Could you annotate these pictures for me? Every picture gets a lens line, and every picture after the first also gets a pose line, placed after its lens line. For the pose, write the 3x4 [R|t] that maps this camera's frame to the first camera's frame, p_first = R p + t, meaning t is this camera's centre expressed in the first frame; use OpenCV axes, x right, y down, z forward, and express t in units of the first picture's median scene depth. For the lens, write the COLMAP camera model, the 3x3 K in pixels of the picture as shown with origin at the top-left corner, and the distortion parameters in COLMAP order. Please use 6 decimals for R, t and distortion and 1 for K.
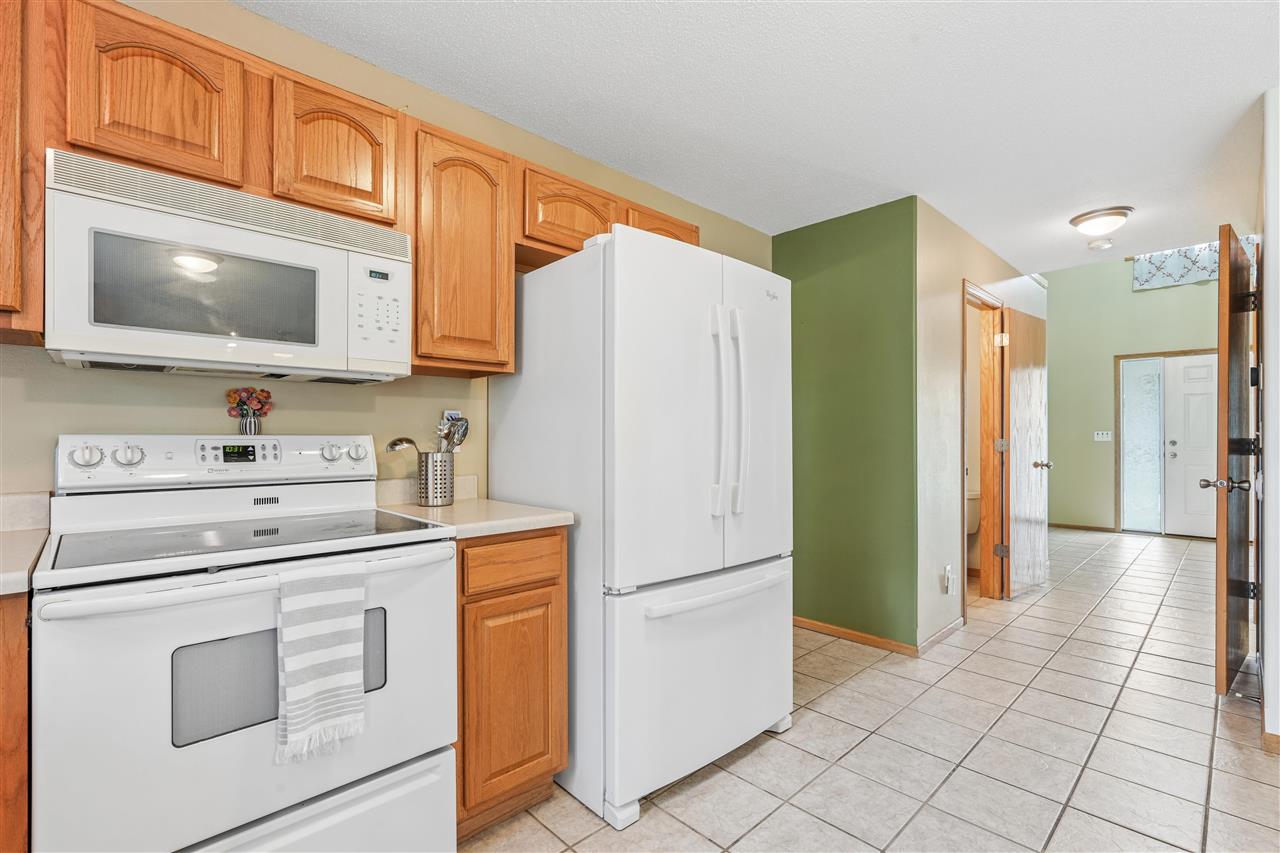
lens RADIAL K [[576.7, 0, 649.2], [0, 576.7, 438.6], [0, 0, 1]] dist [-0.003068, 0.002372]
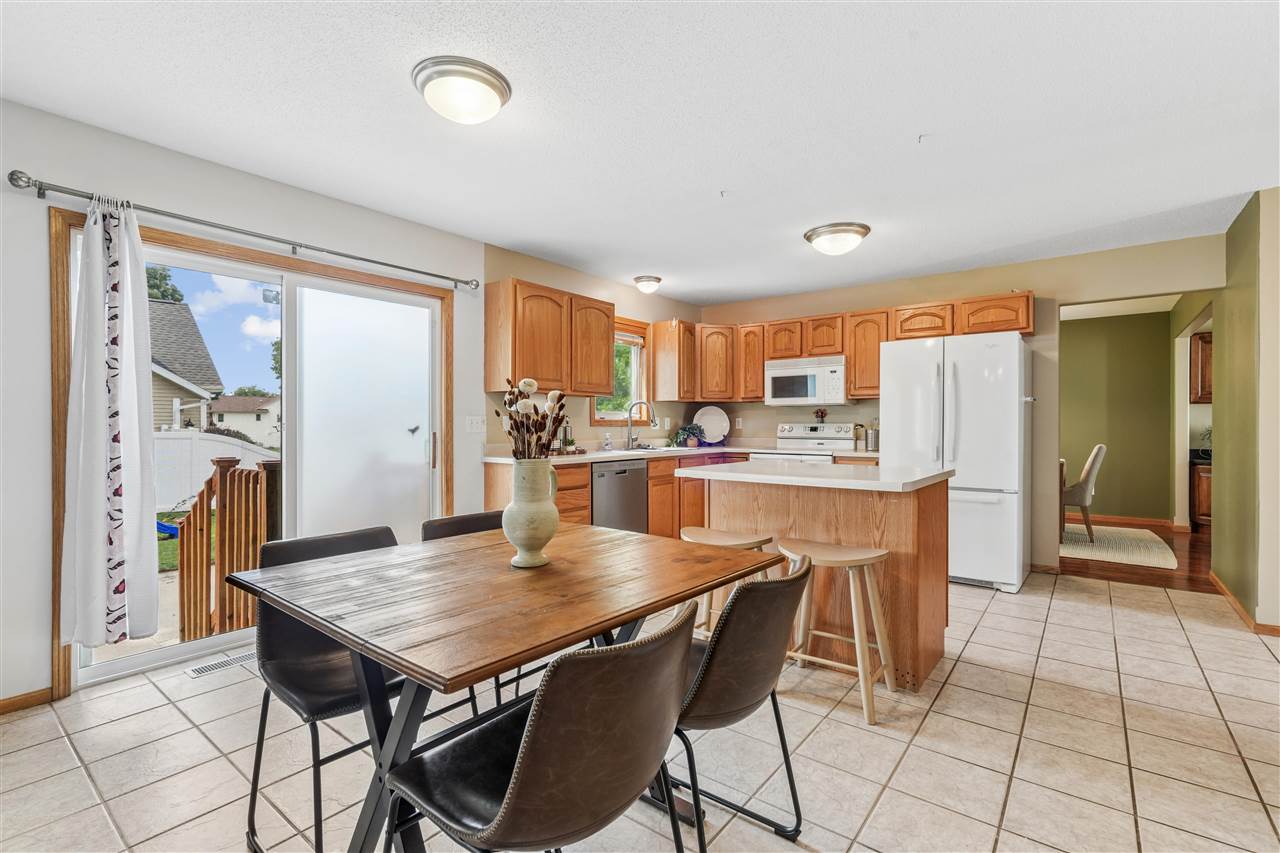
lens RADIAL K [[576.7, 0, 650.1], [0, 576.7, 427.7], [0, 0, 1]] dist [-0.003068, 0.002372]
pose [[0.148661, 0.007864, -0.988857, 2.592514], [-0.003039, 0.999967, 0.007495, -0.004339], [0.988883, 0.001891, 0.148680, -0.453681]]
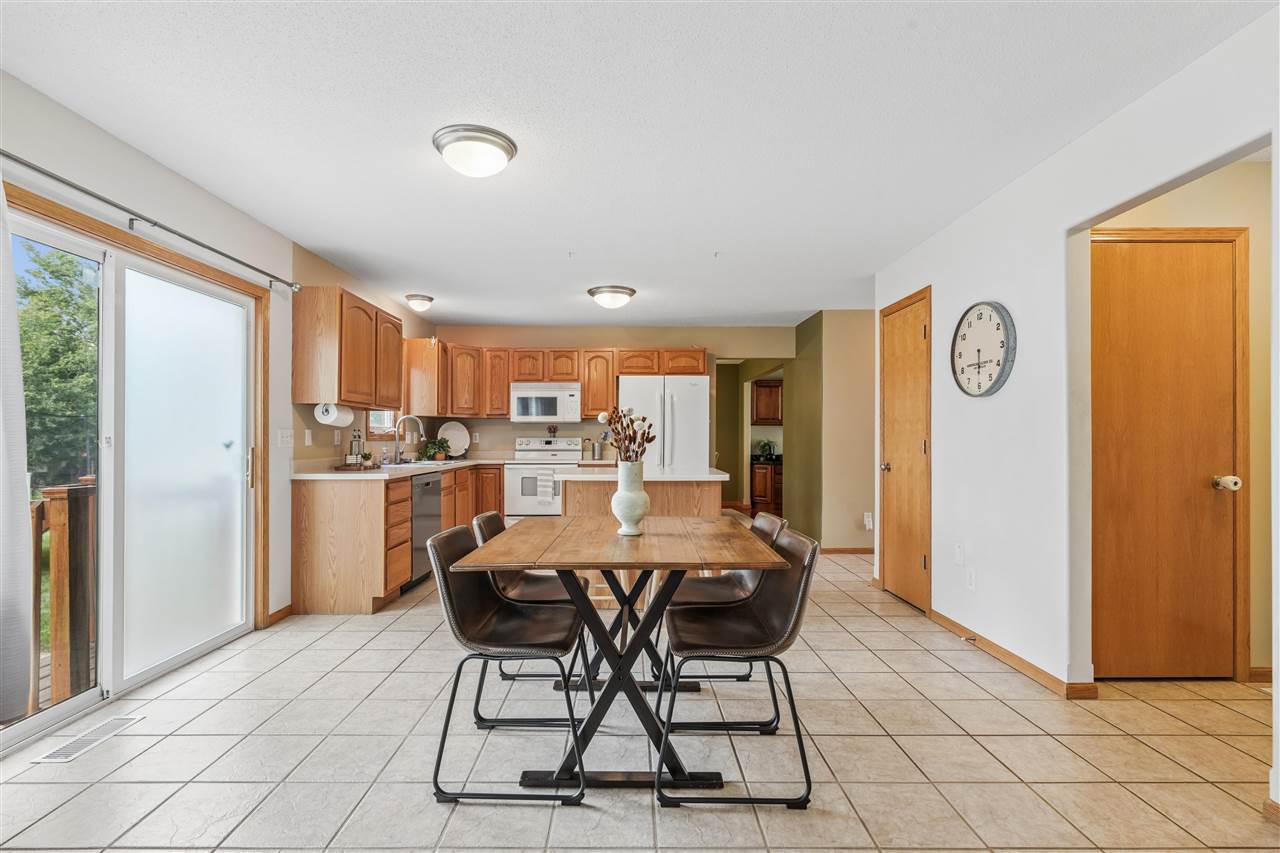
lens RADIAL K [[576.7, 0, 628.0], [0, 576.7, 445.4], [0, 0, 1]] dist [-0.003068, 0.002372]
pose [[0.720526, 0.008504, -0.693376, 2.571110], [-0.001903, 0.999945, 0.010287, 0.003025], [0.693425, -0.006093, 0.720503, -1.559671]]
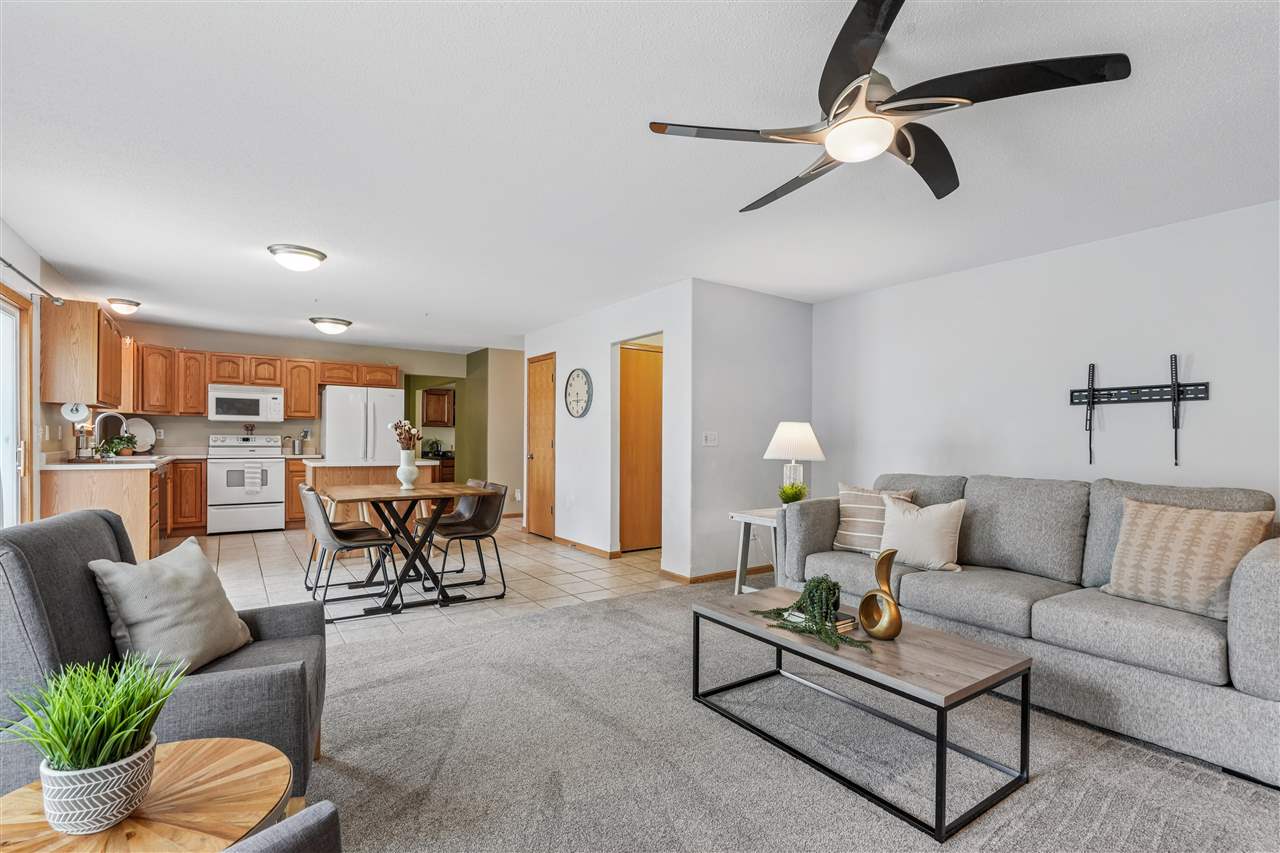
lens RADIAL K [[576.7, 0, 633.0], [0, 576.7, 451.6], [0, 0, 1]] dist [-0.003068, 0.002372]
pose [[0.987611, 0.014978, -0.156206, 3.034569], [-0.012281, 0.999759, 0.018213, 0.002701], [0.156441, -0.016069, 0.987557, -3.020142]]
